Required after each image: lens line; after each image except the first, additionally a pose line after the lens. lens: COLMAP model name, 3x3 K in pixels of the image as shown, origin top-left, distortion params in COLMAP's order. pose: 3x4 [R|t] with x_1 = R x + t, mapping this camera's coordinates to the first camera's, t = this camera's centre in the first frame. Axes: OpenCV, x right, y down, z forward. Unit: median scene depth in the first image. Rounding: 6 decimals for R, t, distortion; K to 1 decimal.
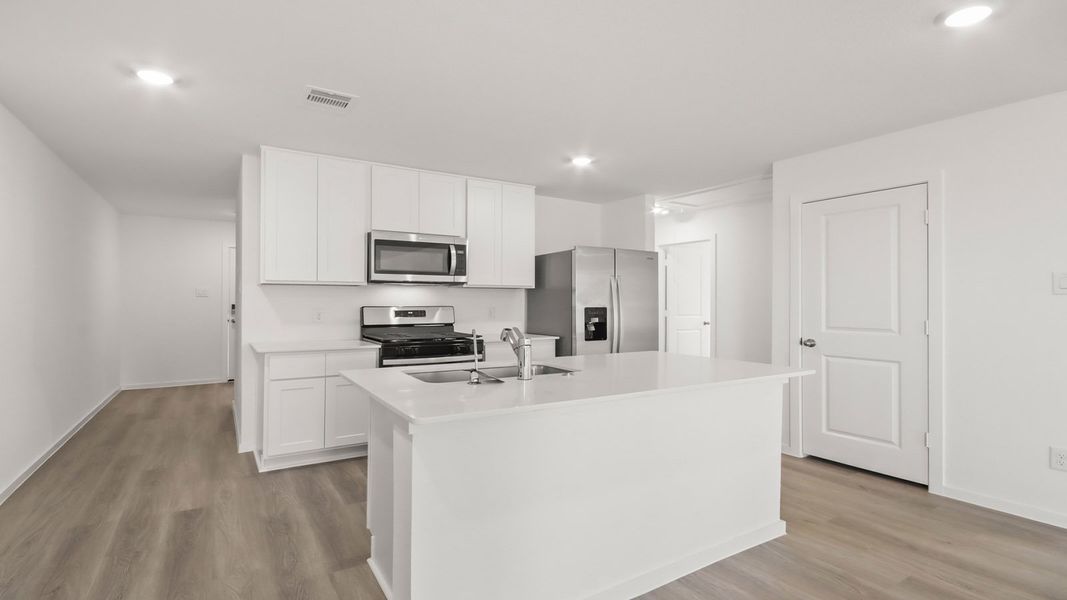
lens RADIAL K [[492.8, 0, 523.8], [0, 492.8, 301.4], [0, 0, 1]] dist [0.004142, 0.000776]
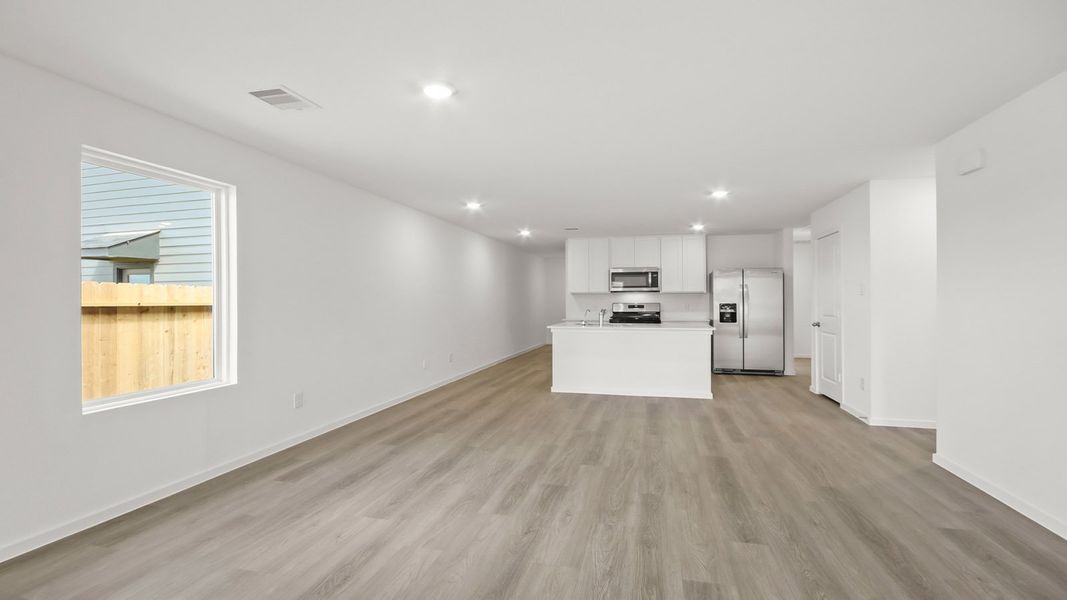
lens RADIAL K [[492.8, 0, 523.8], [0, 492.8, 301.4], [0, 0, 1]] dist [0.004142, 0.000776]
pose [[0.677245, -0.005956, -0.735734, 0.969374], [0.006426, 0.999977, -0.002180, 0.004480], [0.735730, -0.003252, 0.677268, -0.723282]]
